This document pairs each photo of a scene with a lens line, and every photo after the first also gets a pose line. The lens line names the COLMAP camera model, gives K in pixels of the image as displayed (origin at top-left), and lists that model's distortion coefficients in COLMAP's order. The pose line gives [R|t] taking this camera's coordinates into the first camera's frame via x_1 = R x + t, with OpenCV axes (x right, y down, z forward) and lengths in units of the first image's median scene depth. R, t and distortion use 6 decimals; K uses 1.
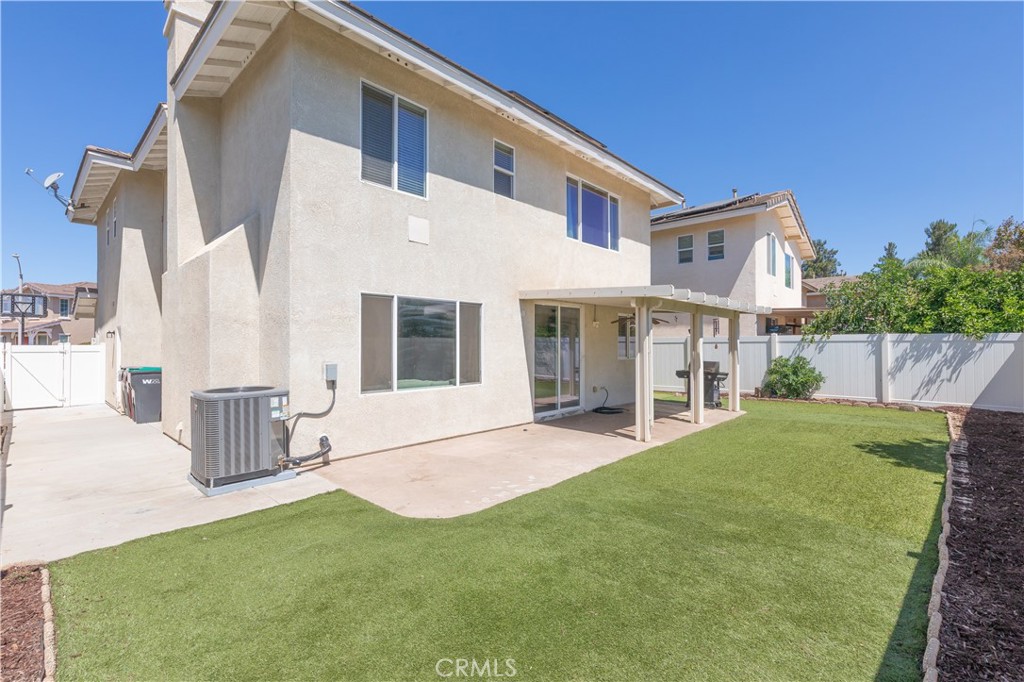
lens RADIAL K [[455.2, 0, 507.6], [0, 455.2, 339.7], [0, 0, 1]] dist [0.000702, -0.000147]
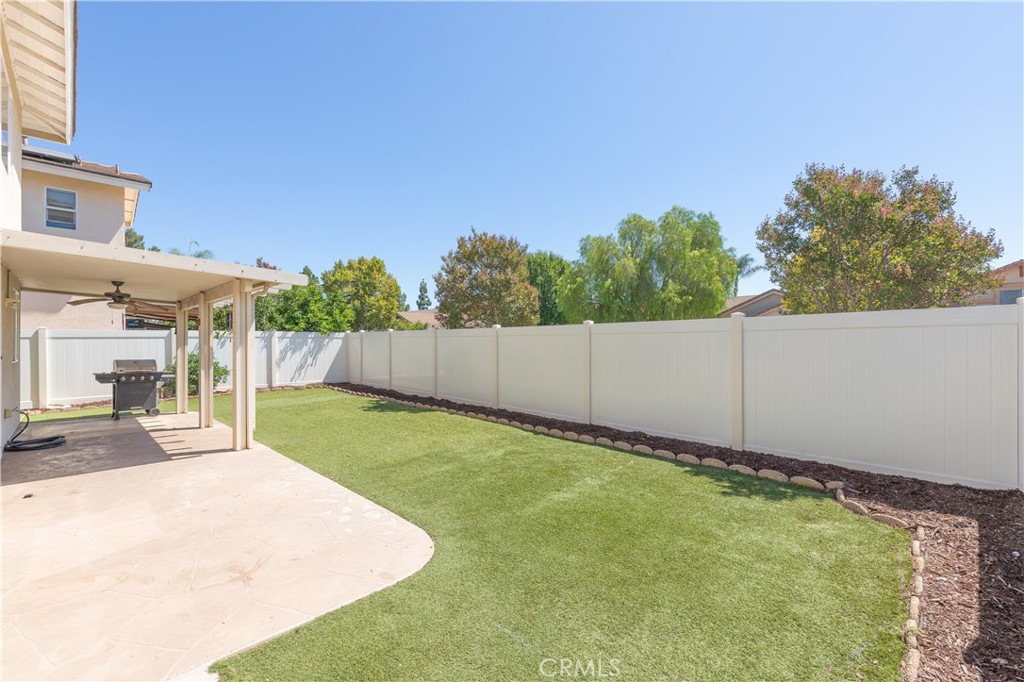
lens RADIAL K [[438.4, 0, 511.8], [0, 438.4, 337.7], [0, 0, 1]] dist [0.000514, 0.000161]
pose [[0.021734, 0.009735, 0.999716, -0.374548], [-0.004988, 0.999941, -0.009629, 0.013950], [-0.999751, -0.004777, 0.021782, 0.349482]]
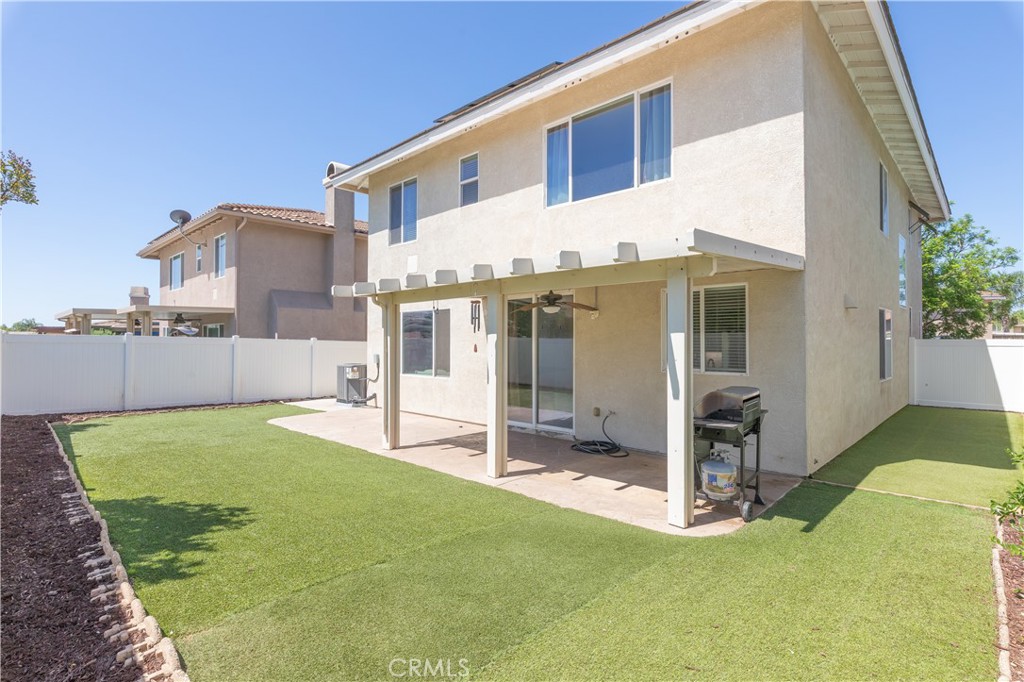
lens RADIAL K [[507.8, 0, 512.9], [0, 507.8, 334.0], [0, 0, 1]] dist [-0.002582, -0.000080]
pose [[-0.006393, -0.018619, -0.999806, 0.936016], [0.008971, 0.999785, -0.018676, 0.008615], [0.999939, -0.009089, -0.006225, 0.883688]]
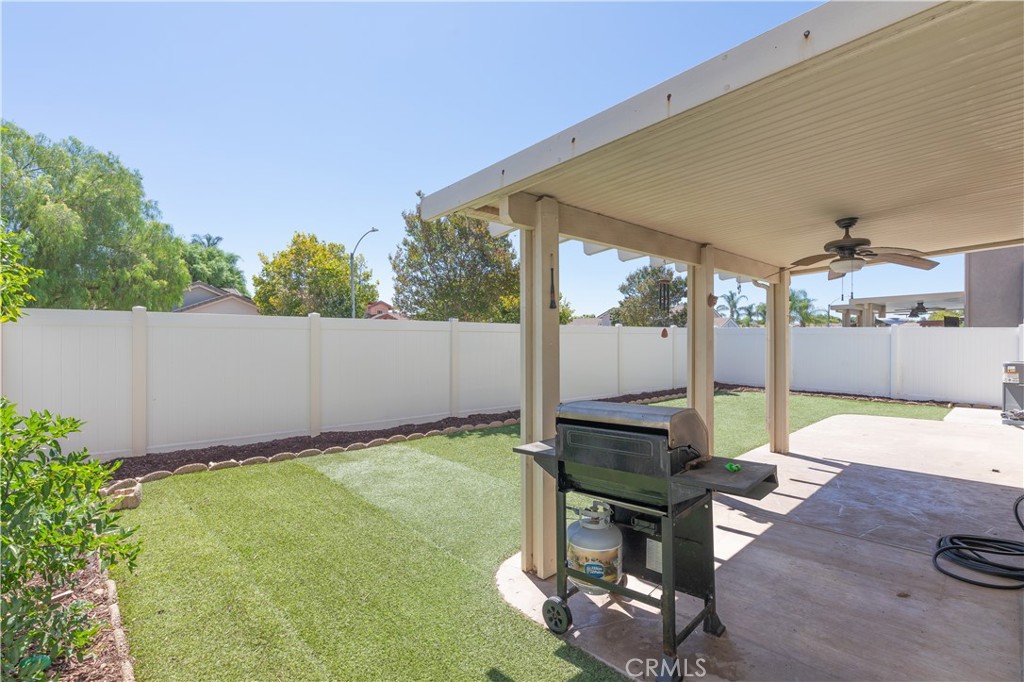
lens RADIAL K [[489.7, 0, 513.7], [0, 489.7, 338.9], [0, 0, 1]] dist [-0.000311, 0.000295]
pose [[-0.999315, 0.001776, 0.036972, 0.502361], [0.001510, 0.999973, -0.007223, 0.022211], [-0.036984, -0.007162, -0.999290, 1.326349]]
